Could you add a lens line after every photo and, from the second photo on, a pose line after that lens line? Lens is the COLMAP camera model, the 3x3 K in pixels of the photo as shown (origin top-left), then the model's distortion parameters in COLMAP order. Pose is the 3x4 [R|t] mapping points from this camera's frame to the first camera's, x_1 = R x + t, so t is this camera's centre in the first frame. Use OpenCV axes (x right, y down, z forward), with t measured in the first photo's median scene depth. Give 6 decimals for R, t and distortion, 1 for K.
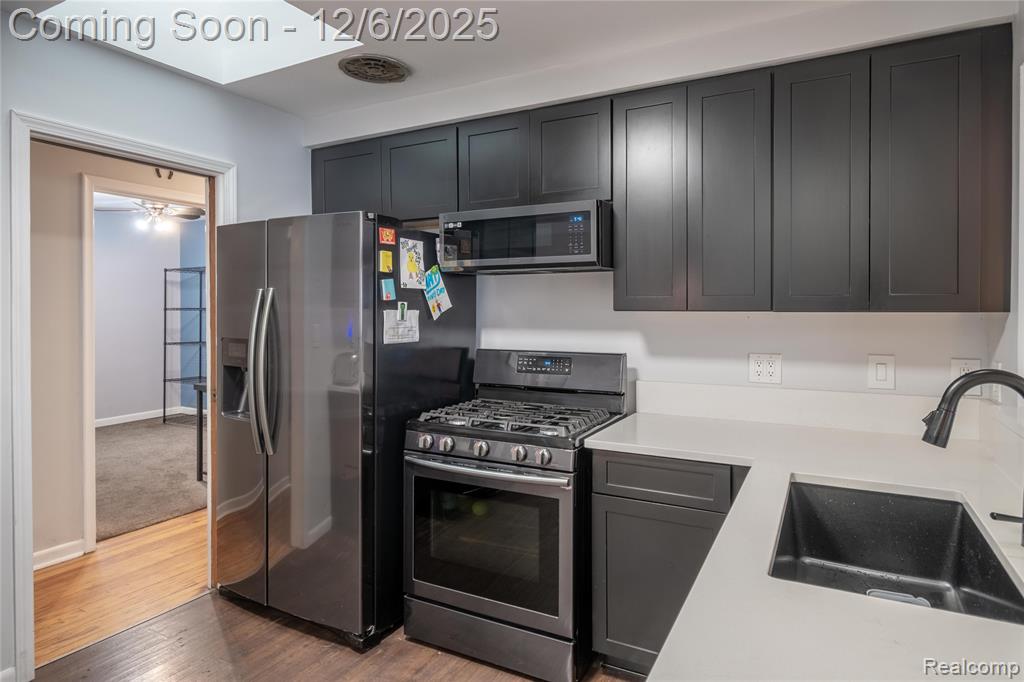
lens RADIAL K [[578.0, 0, 516.6], [0, 578.0, 313.4], [0, 0, 1]] dist [-0.001392, -0.000896]
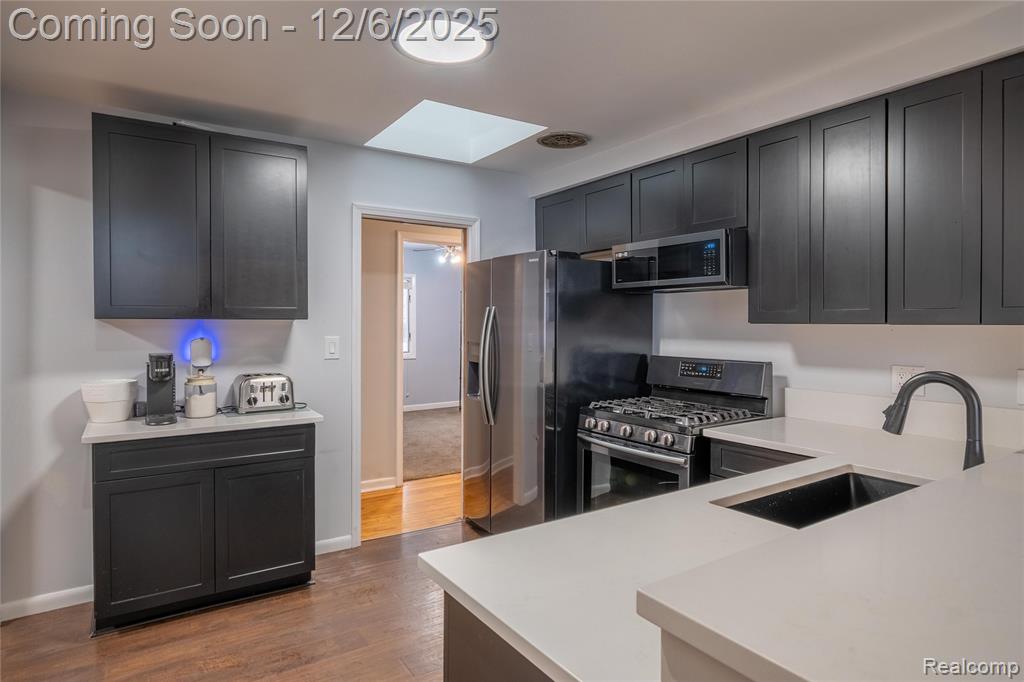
lens RADIAL K [[569.6, 0, 508.3], [0, 569.6, 321.2], [0, 0, 1]] dist [-0.016446, -0.000075]
pose [[0.879047, 0.000951, -0.476735, 0.257708], [-0.006400, 0.999931, -0.009807, 0.004740], [0.476693, 0.011672, 0.878992, -0.193476]]
